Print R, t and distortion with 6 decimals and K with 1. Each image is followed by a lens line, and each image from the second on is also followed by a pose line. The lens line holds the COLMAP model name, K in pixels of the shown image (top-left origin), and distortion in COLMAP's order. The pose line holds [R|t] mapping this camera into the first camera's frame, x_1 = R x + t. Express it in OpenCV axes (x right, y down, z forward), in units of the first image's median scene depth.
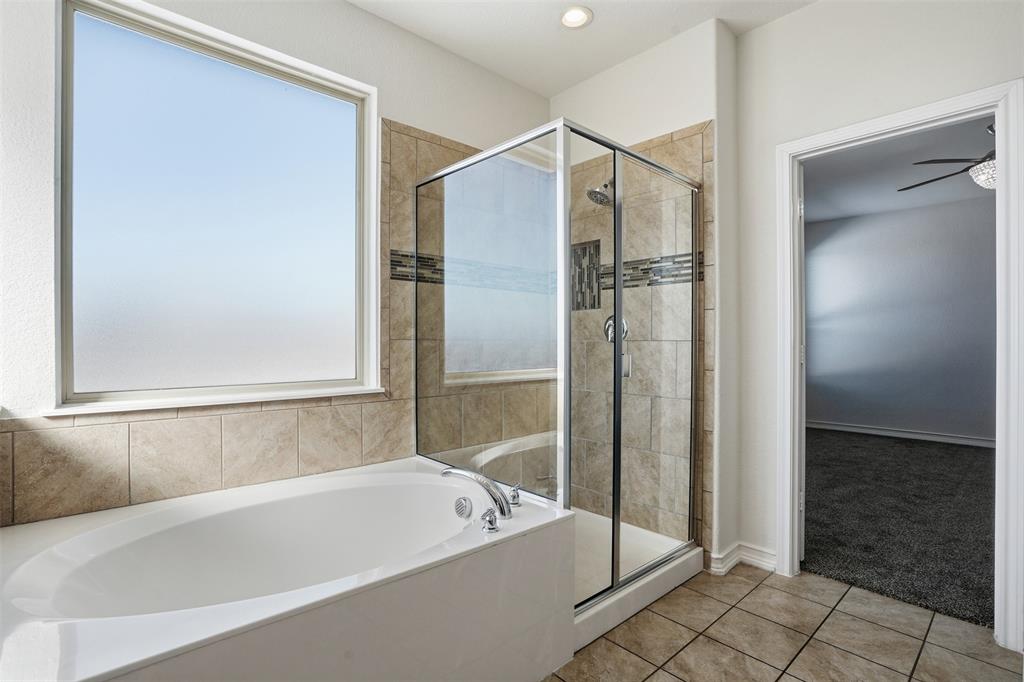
lens RADIAL K [[483.7, 0, 506.1], [0, 483.7, 345.7], [0, 0, 1]] dist [-0.067616, 0.030939]
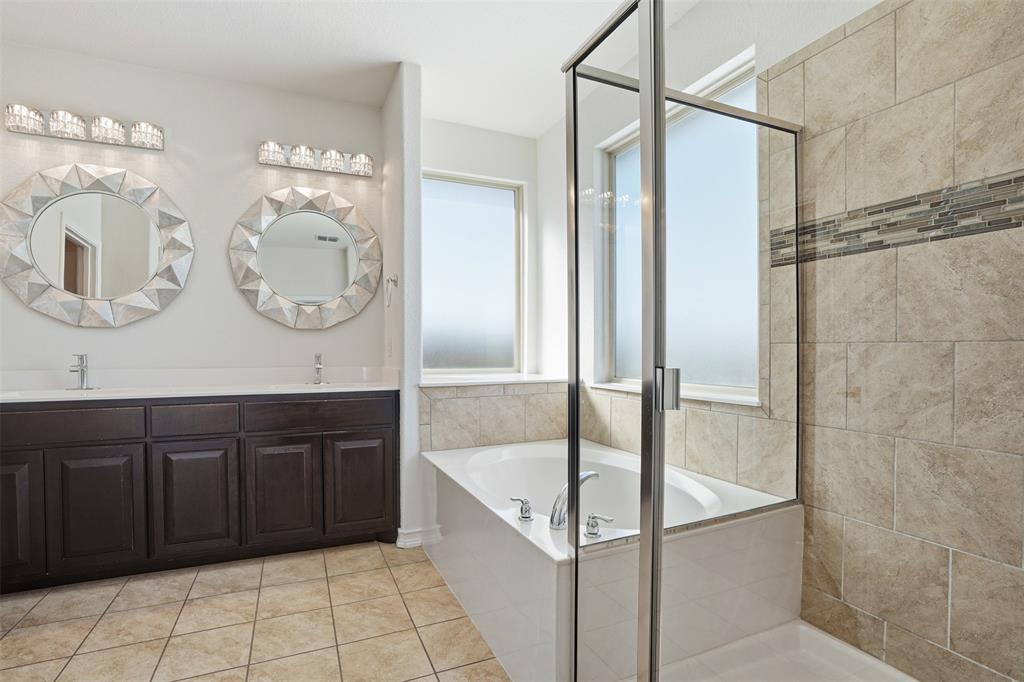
lens RADIAL K [[483.7, 0, 506.1], [0, 483.7, 345.7], [0, 0, 1]] dist [-0.067616, 0.030939]
pose [[-0.307723, -0.007643, -0.951445, 0.650052], [-0.004692, 0.999968, -0.006515, -0.000804], [0.951465, 0.002460, -0.307749, 0.826043]]
